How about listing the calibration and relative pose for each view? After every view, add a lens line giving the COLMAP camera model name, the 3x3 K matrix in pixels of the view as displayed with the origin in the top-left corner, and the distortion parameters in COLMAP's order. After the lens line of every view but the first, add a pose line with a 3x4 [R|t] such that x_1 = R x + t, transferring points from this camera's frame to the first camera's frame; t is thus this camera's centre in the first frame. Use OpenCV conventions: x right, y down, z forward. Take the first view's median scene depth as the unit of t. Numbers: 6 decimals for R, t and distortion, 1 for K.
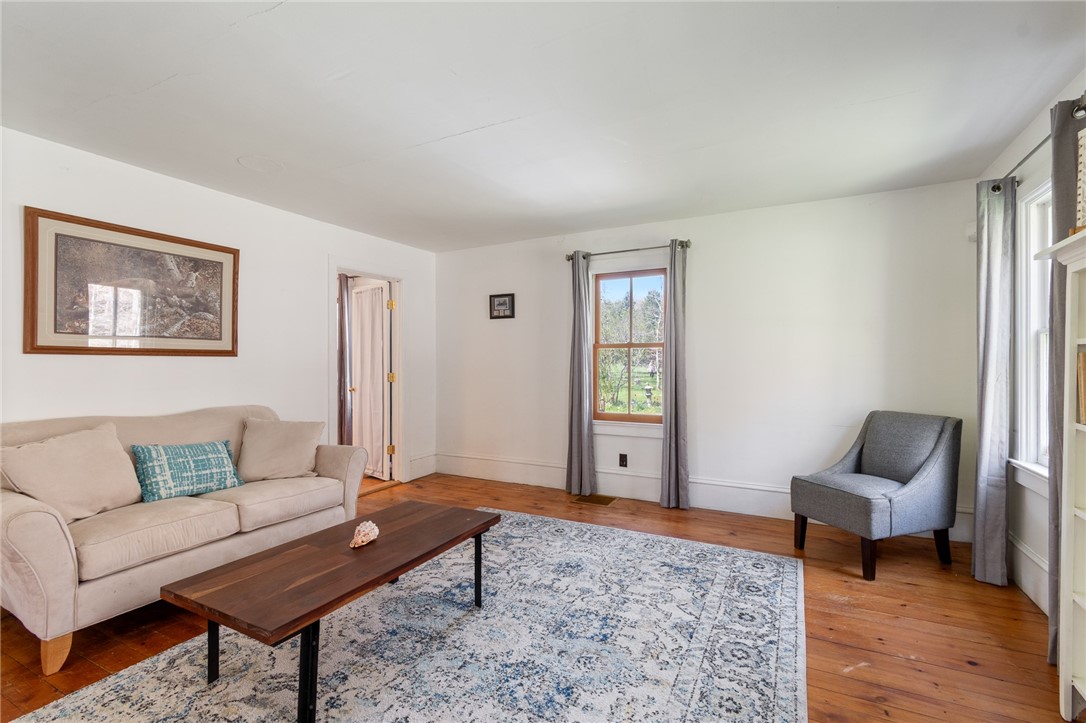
lens RADIAL K [[483.3, 0, 546.3], [0, 483.3, 365.6], [0, 0, 1]] dist [0.003883, -0.001914]
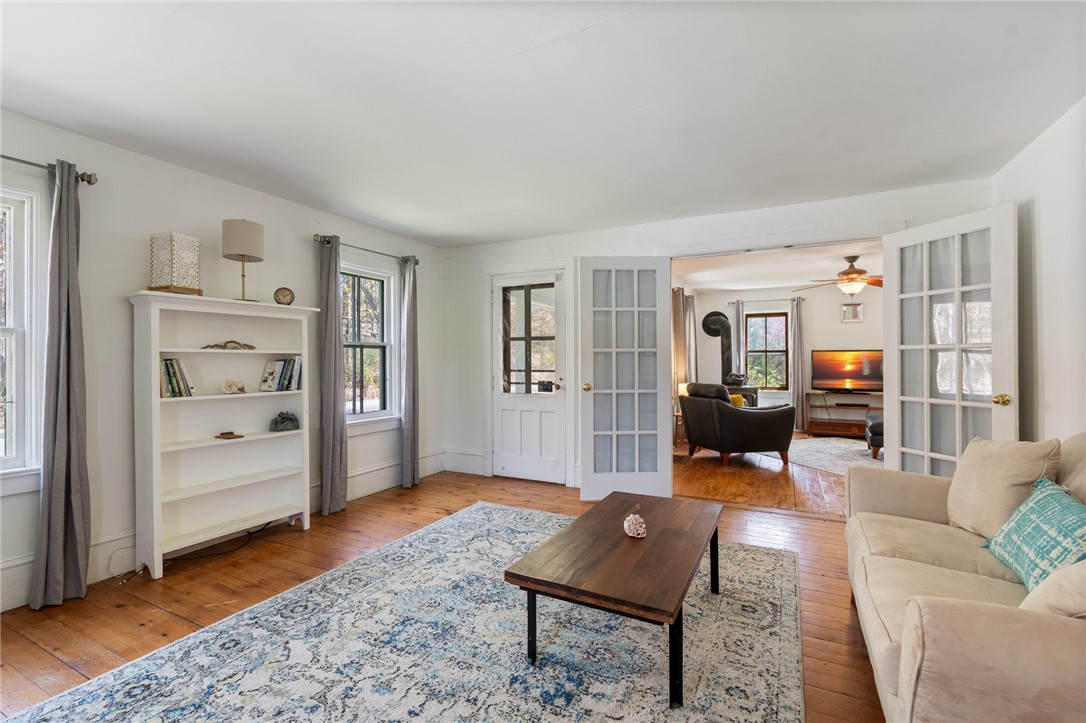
lens RADIAL K [[483.3, 0, 540.8], [0, 483.3, 357.7], [0, 0, 1]] dist [0.003883, -0.001914]
pose [[-0.999975, 0.005946, 0.003868, -0.162479], [0.005938, 0.999980, -0.002288, -0.006506], [-0.003882, -0.002265, -0.999990, 1.819435]]
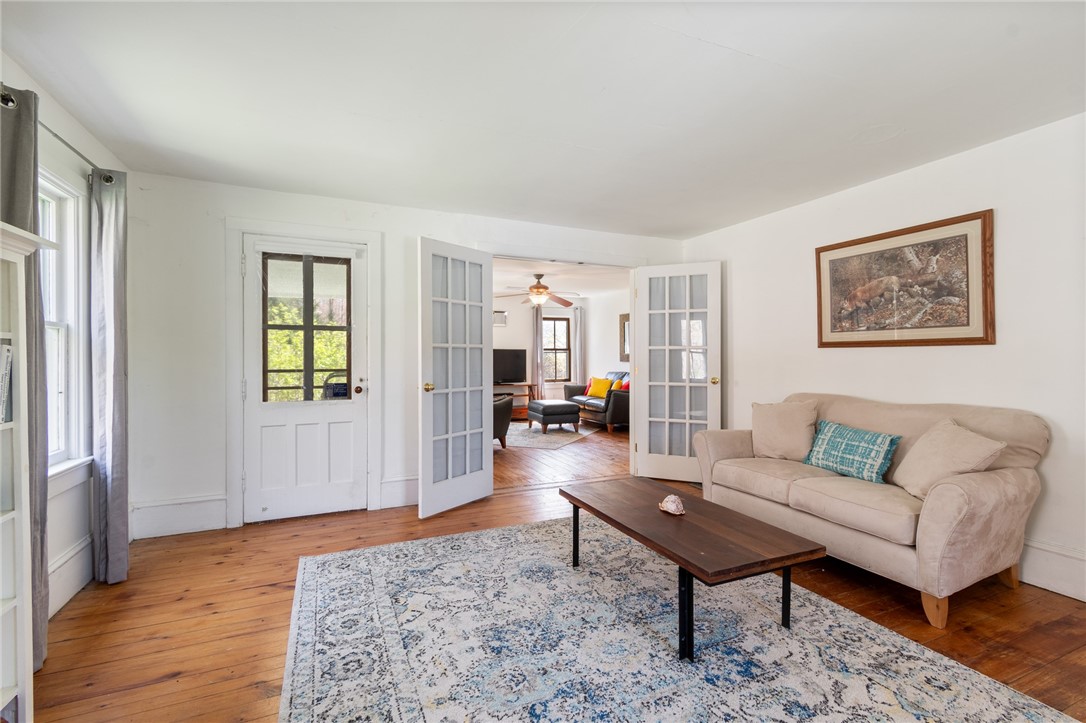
lens RADIAL K [[483.3, 0, 544.6], [0, 483.3, 357.5], [0, 0, 1]] dist [0.003883, -0.001914]
pose [[-0.623504, 0.005327, -0.781802, 0.625877], [0.002033, 0.999984, 0.005192, -0.004572], [0.781817, 0.001647, -0.623505, 1.321236]]
